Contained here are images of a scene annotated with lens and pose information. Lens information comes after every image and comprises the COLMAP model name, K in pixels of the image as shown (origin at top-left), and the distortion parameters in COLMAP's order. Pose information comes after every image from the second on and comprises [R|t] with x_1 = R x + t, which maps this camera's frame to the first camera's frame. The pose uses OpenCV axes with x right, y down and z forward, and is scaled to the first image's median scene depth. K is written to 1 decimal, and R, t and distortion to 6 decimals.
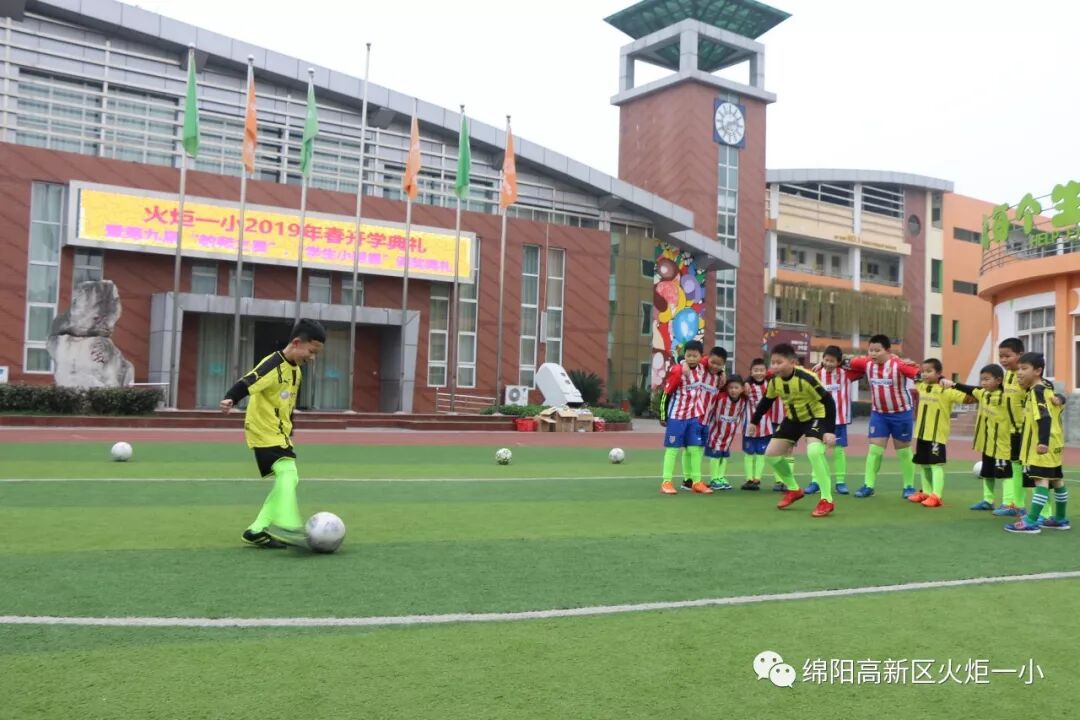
lens RADIAL K [[972.9, 0, 544.9], [0, 972.9, 360.2], [0, 0, 1]] dist [-0.154473, 0.219638]
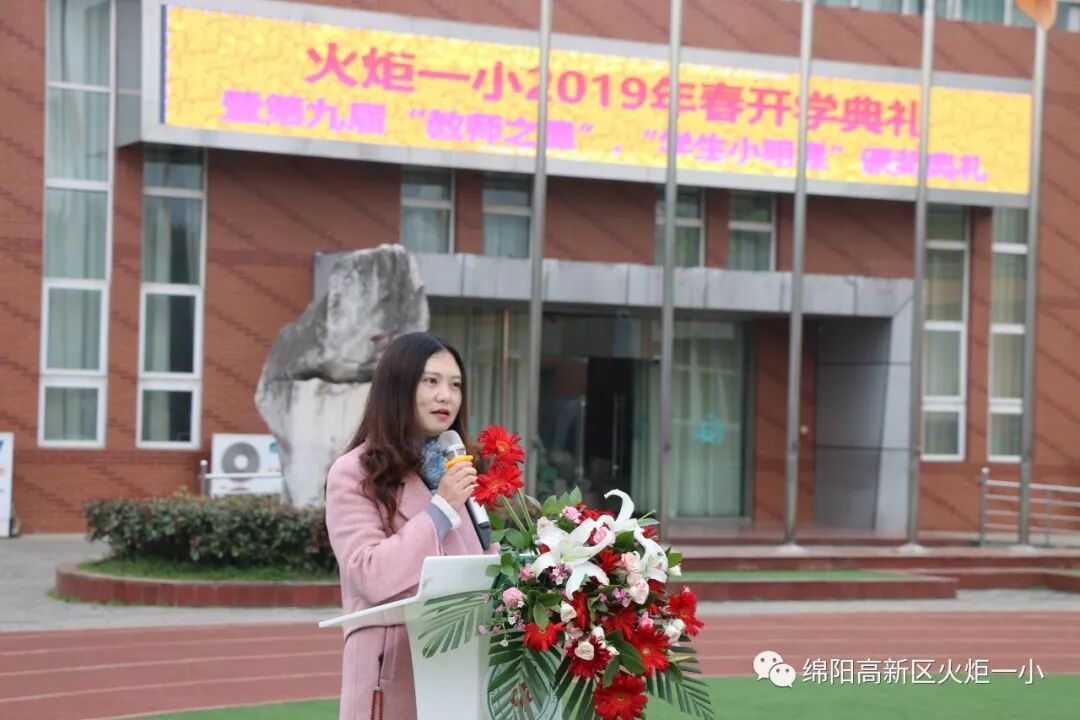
lens RADIAL K [[2277.0, 0, 544.1], [0, 2277.0, 360.3], [0, 0, 1]] dist [0.268693, 0.301067]
pose [[0.990269, -0.010063, -0.138800, -0.155859], [0.010645, 0.999937, 0.003451, -0.022059], [0.138756, -0.004895, 0.990314, 0.011150]]
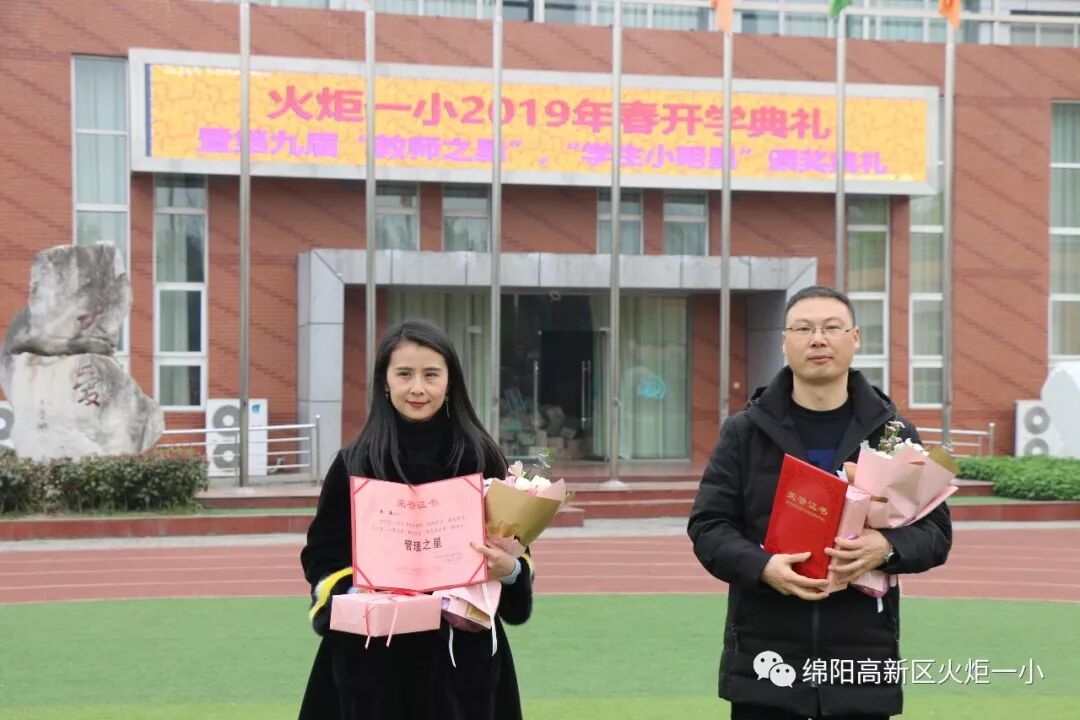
lens RADIAL K [[1719.2, 0, 552.5], [0, 1719.2, 380.1], [0, 0, 1]] dist [0.068827, 0.669985]
pose [[0.936711, -0.029067, -0.348894, 0.049353], [0.038566, 0.999050, 0.020311, -0.011953], [0.347972, -0.032481, 0.936942, 0.132283]]
